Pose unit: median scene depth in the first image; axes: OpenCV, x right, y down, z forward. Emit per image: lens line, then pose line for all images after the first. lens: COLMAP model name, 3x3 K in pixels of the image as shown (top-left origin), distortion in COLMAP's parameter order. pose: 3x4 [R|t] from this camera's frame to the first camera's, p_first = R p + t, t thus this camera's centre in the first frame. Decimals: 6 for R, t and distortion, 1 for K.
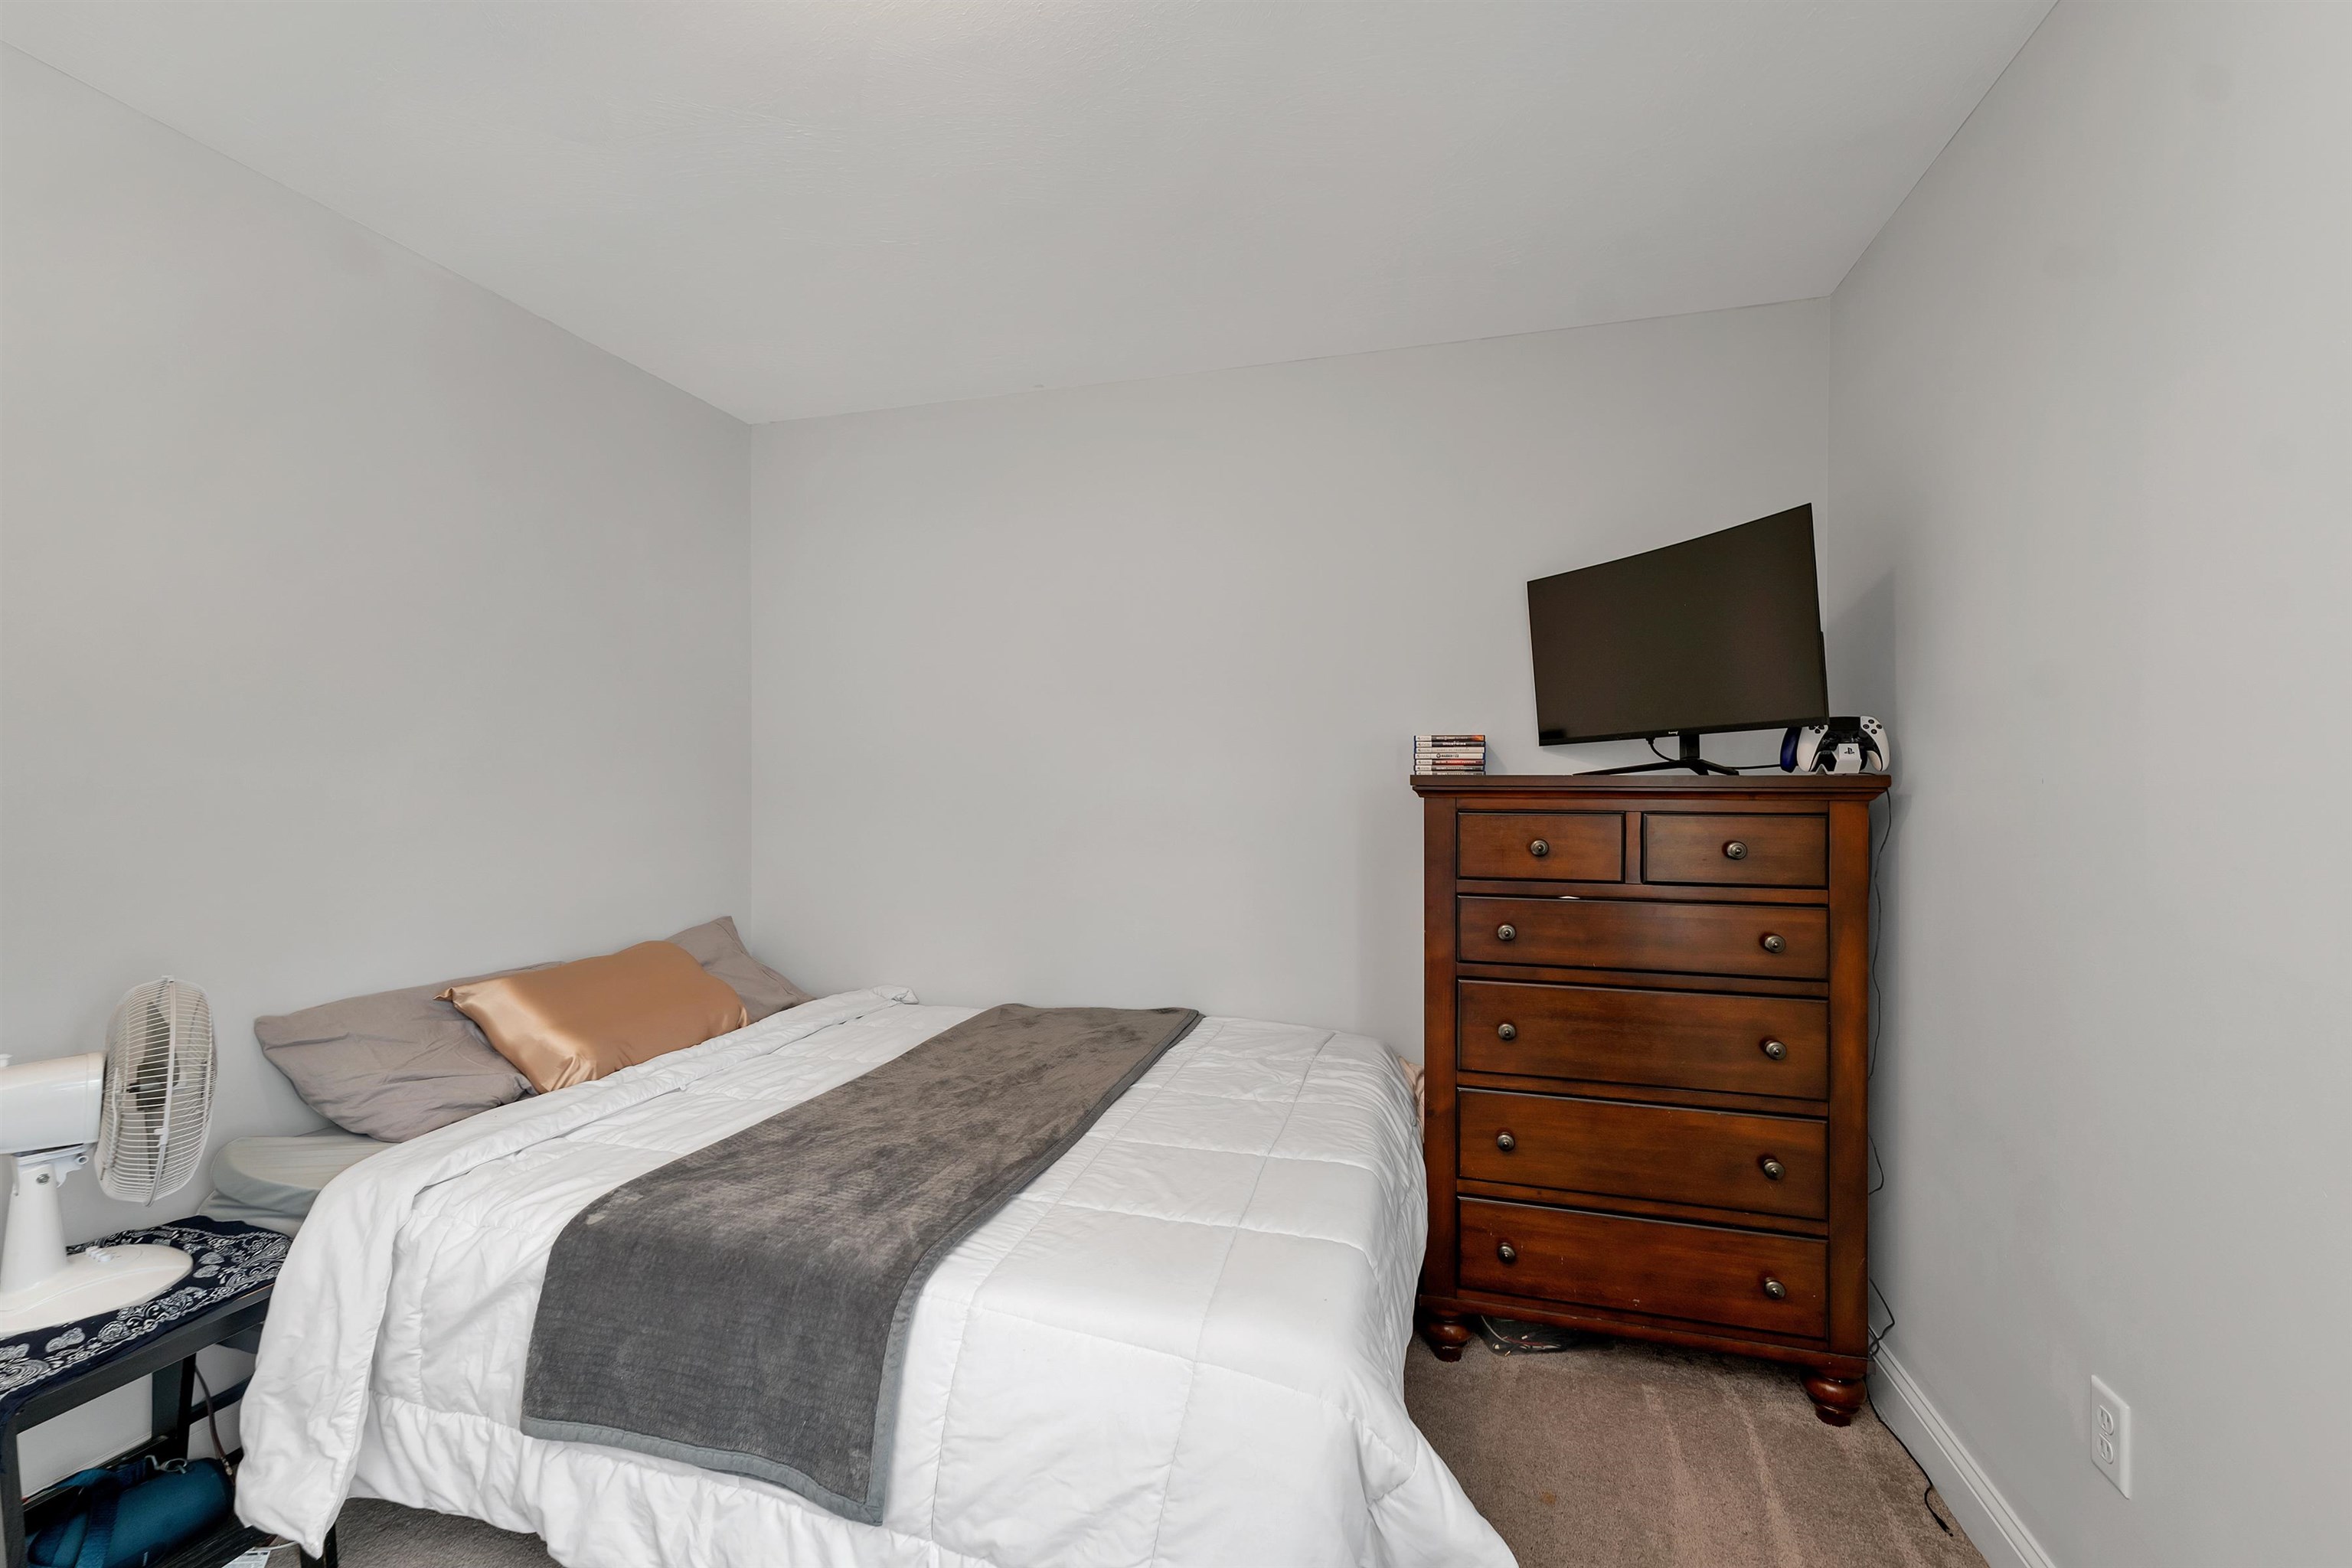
lens RADIAL K [[982.4, 0, 1165.5], [0, 982.4, 804.3], [0, 0, 1]] dist [0.001271, -0.000235]
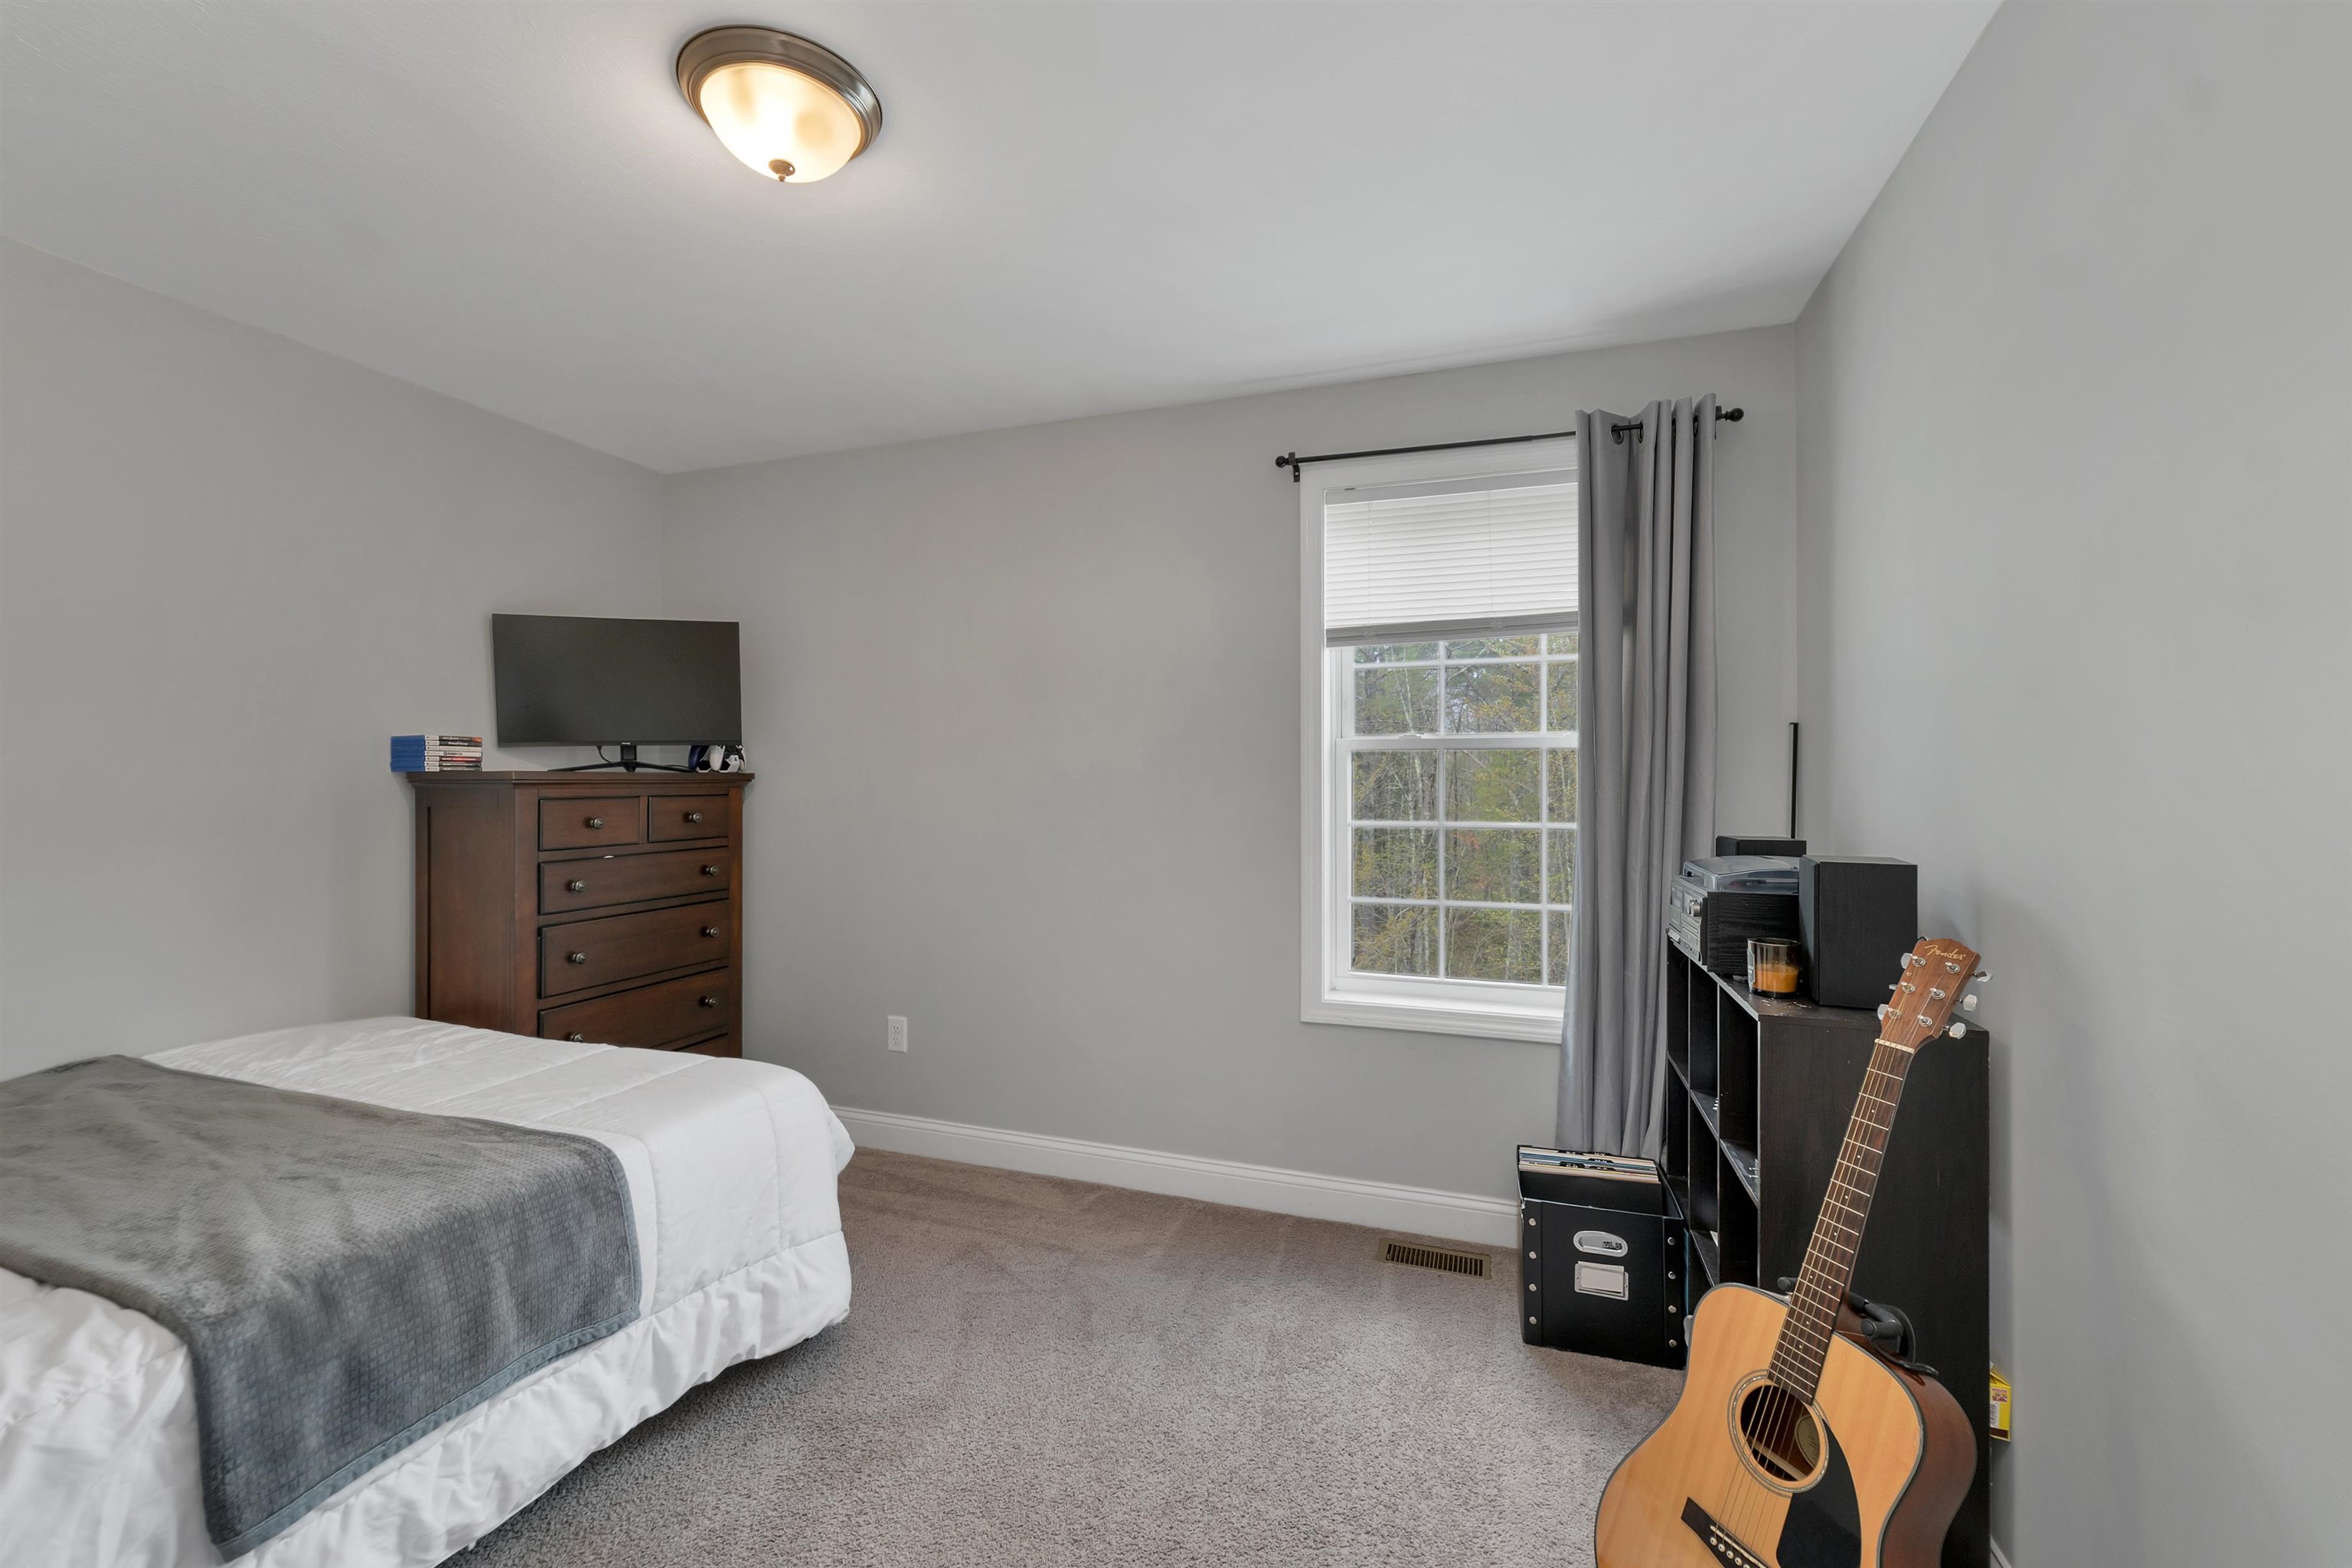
lens RADIAL K [[982.4, 0, 1165.5], [0, 982.4, 804.3], [0, 0, 1]] dist [0.001271, -0.000235]
pose [[0.055811, -0.029808, 0.997996, -0.942421], [0.018348, 0.999416, 0.028824, -0.008487], [-0.998273, 0.016702, 0.056325, 0.098913]]
